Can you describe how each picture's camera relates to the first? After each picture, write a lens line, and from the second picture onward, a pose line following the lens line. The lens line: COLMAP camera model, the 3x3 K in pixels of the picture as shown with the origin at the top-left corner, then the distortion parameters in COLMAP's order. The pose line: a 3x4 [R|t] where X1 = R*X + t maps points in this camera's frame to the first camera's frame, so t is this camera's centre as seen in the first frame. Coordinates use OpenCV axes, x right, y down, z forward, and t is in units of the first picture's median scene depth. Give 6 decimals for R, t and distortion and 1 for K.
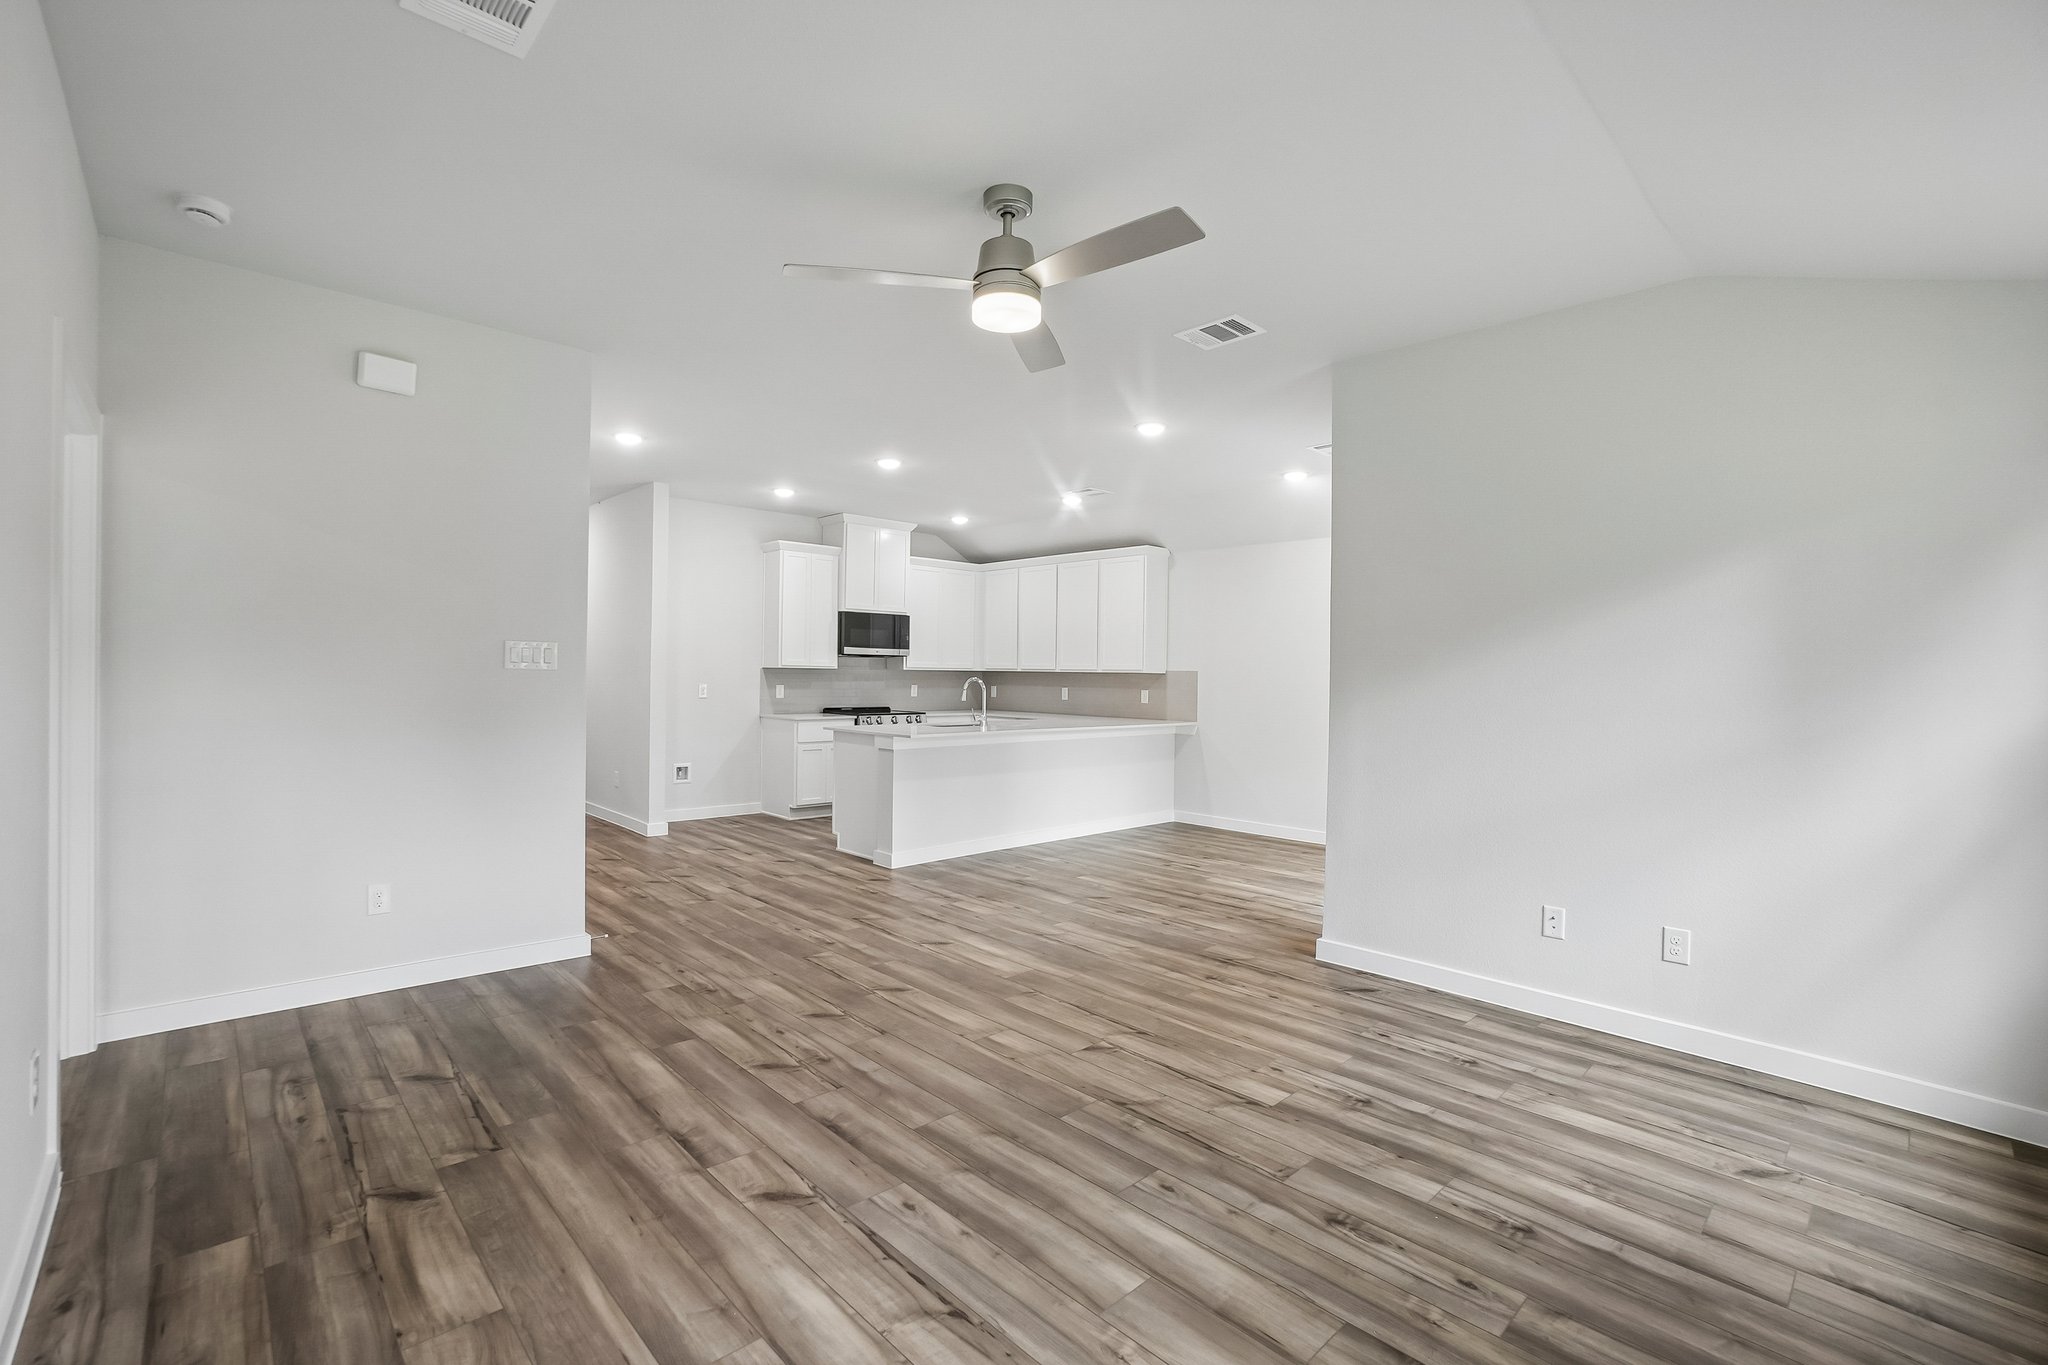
lens RADIAL K [[888.7, 0, 1024.0], [0, 888.7, 682.5], [0, 0, 1]] dist [0.000026, 0.000025]
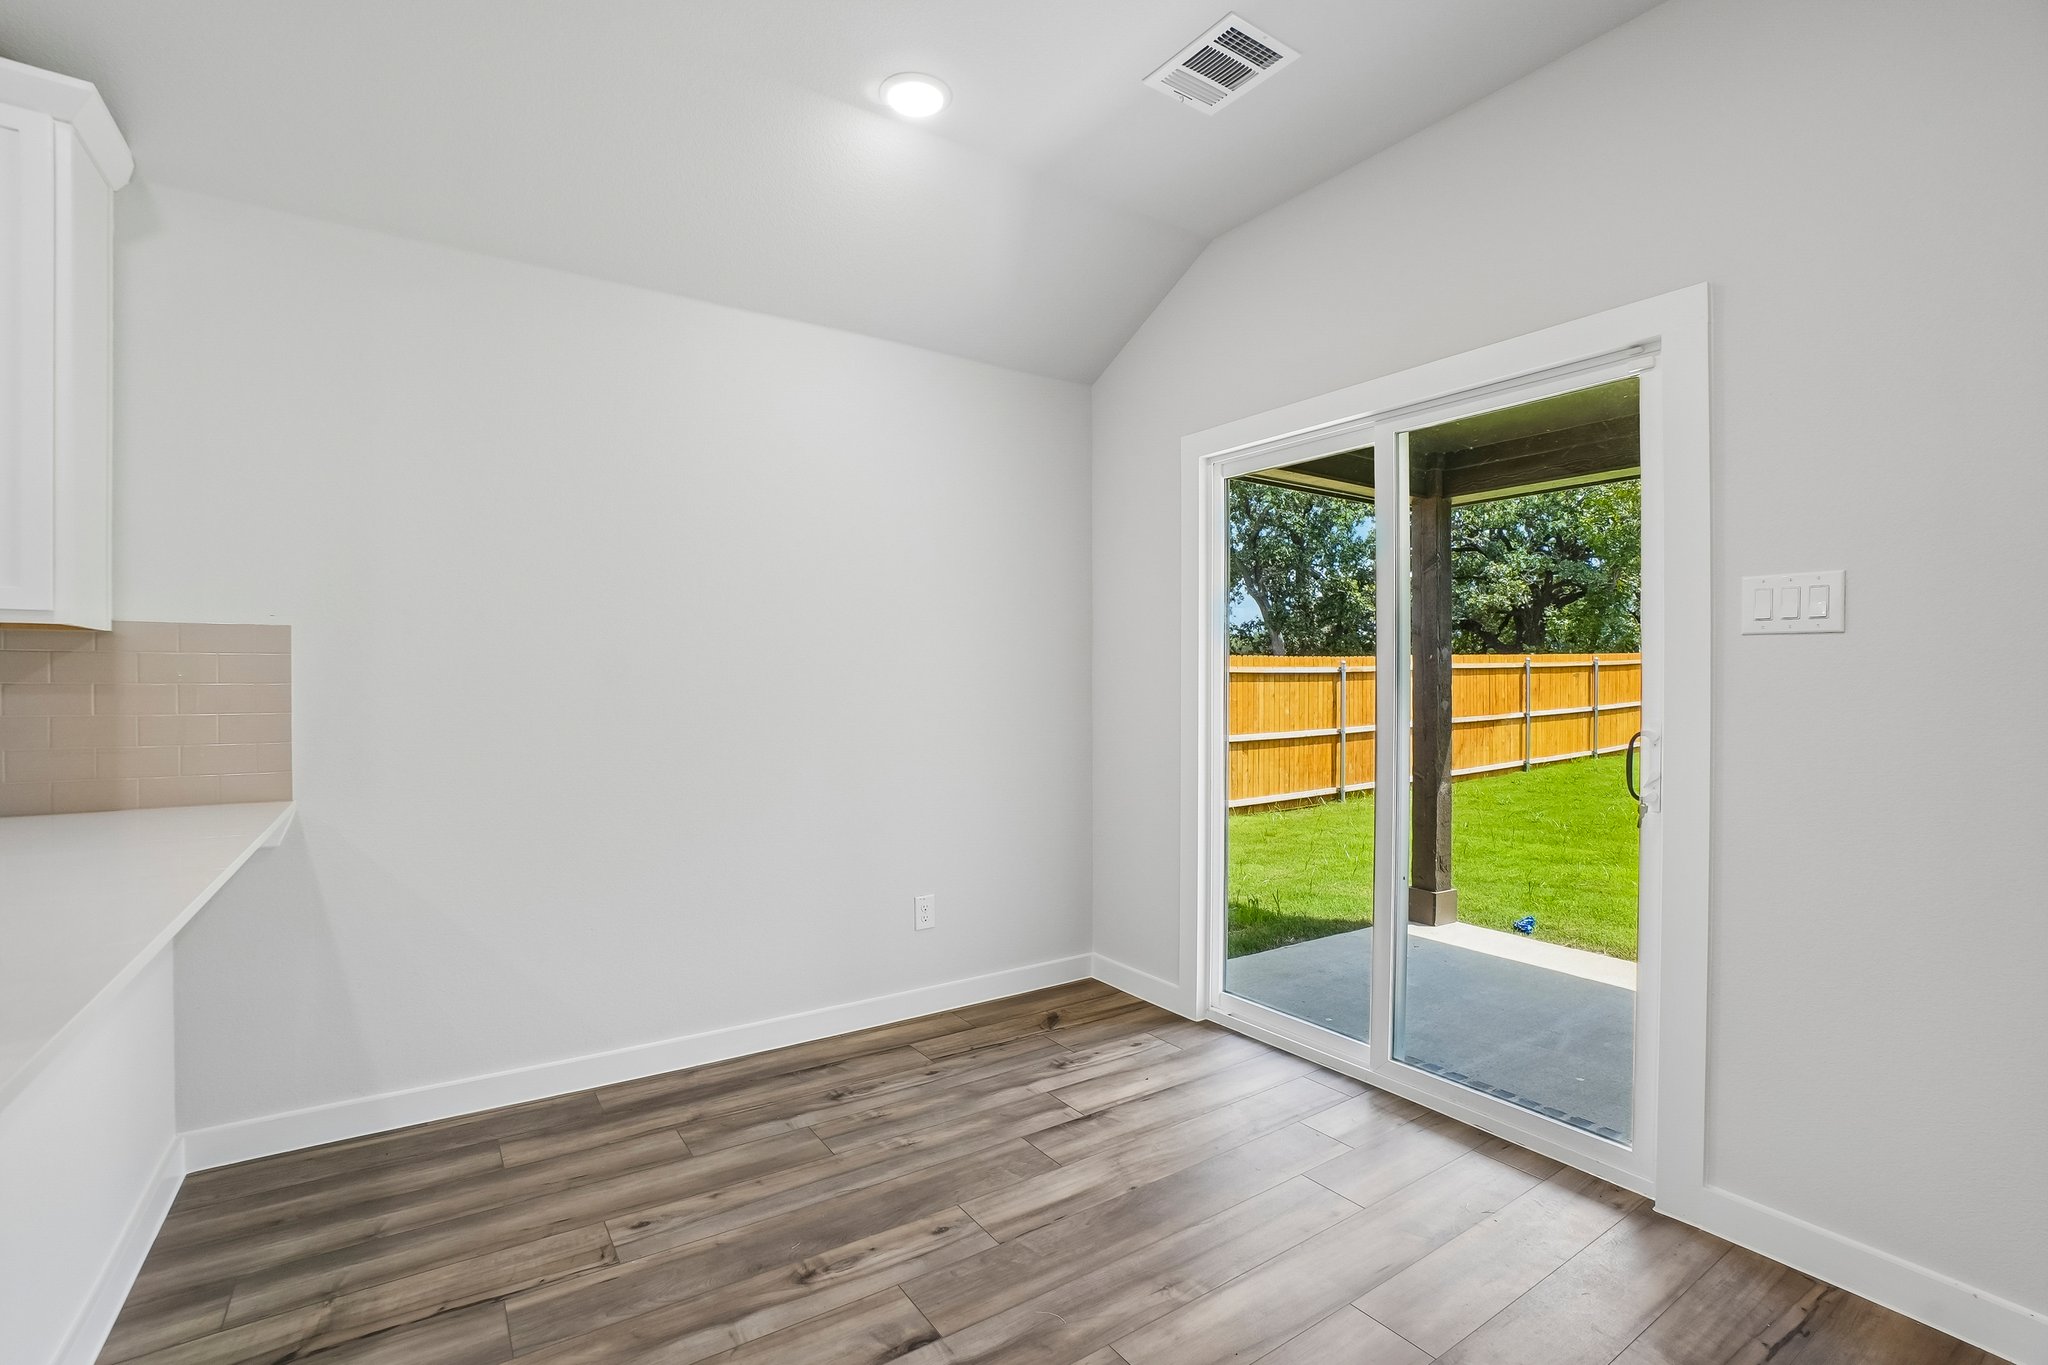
lens RADIAL K [[916.6, 0, 991.3], [0, 916.6, 684.0], [0, 0, 1]] dist [-0.064064, 0.023454]
pose [[0.190378, -0.020602, 0.981495, -0.075270], [0.012013, 0.999754, 0.018655, 0.005679], [-0.981637, 0.008239, 0.190579, 1.152861]]
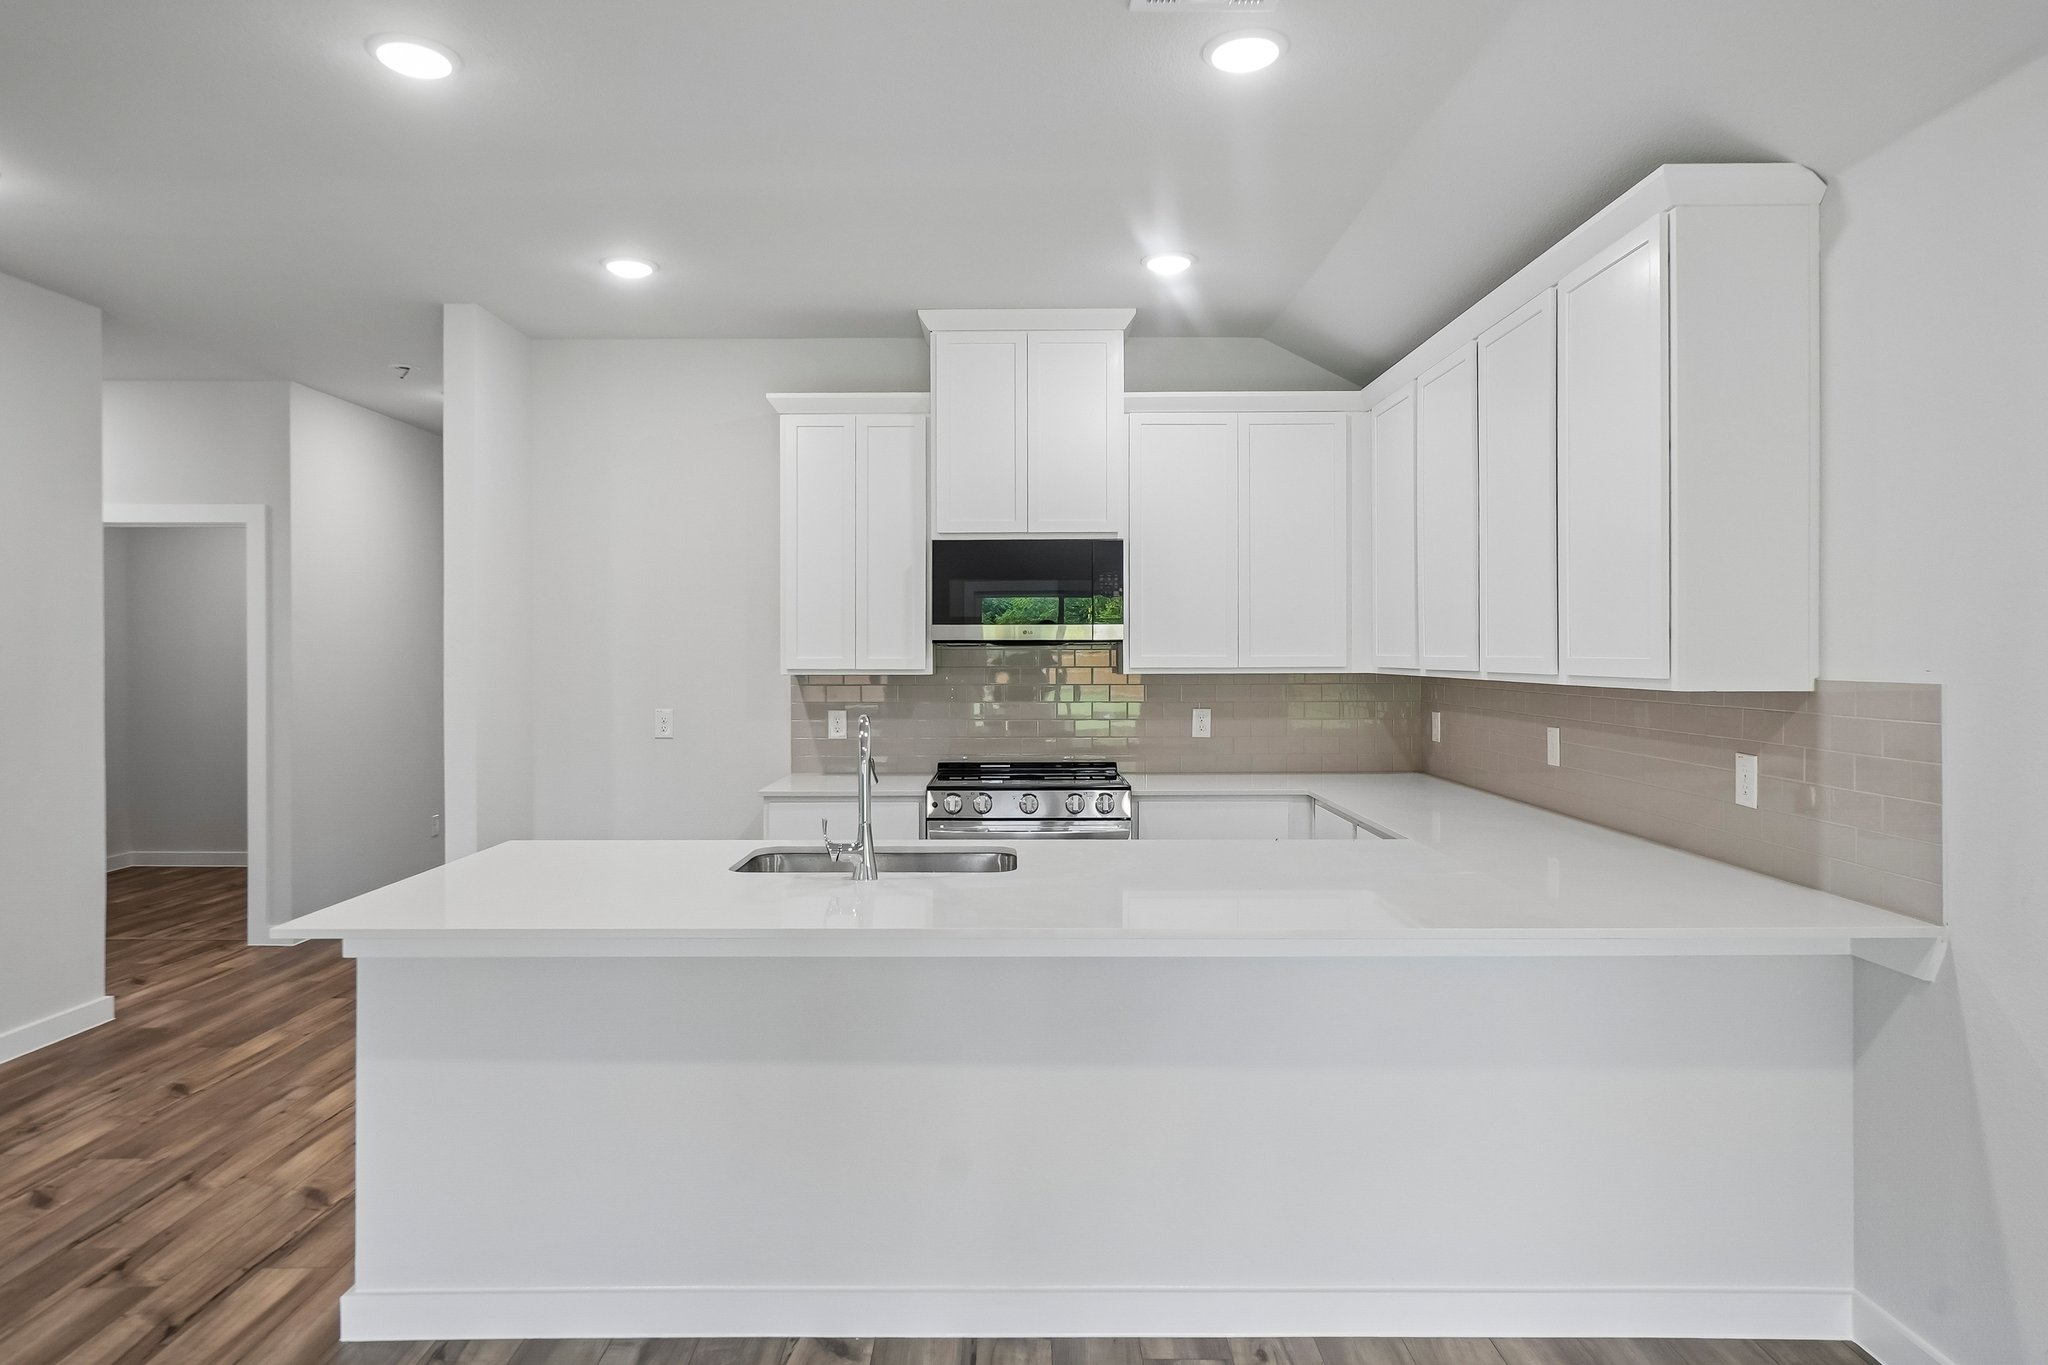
lens RADIAL K [[1191.3, 0, 1019.5], [0, 1191.3, 656.2], [0, 0, 1]] dist [-0.002883, 0.004343]
pose [[0.719170, -0.013969, -0.694694, 0.374685], [0.004638, 0.999872, -0.015304, -0.026189], [0.694819, 0.007784, 0.719143, 1.031334]]
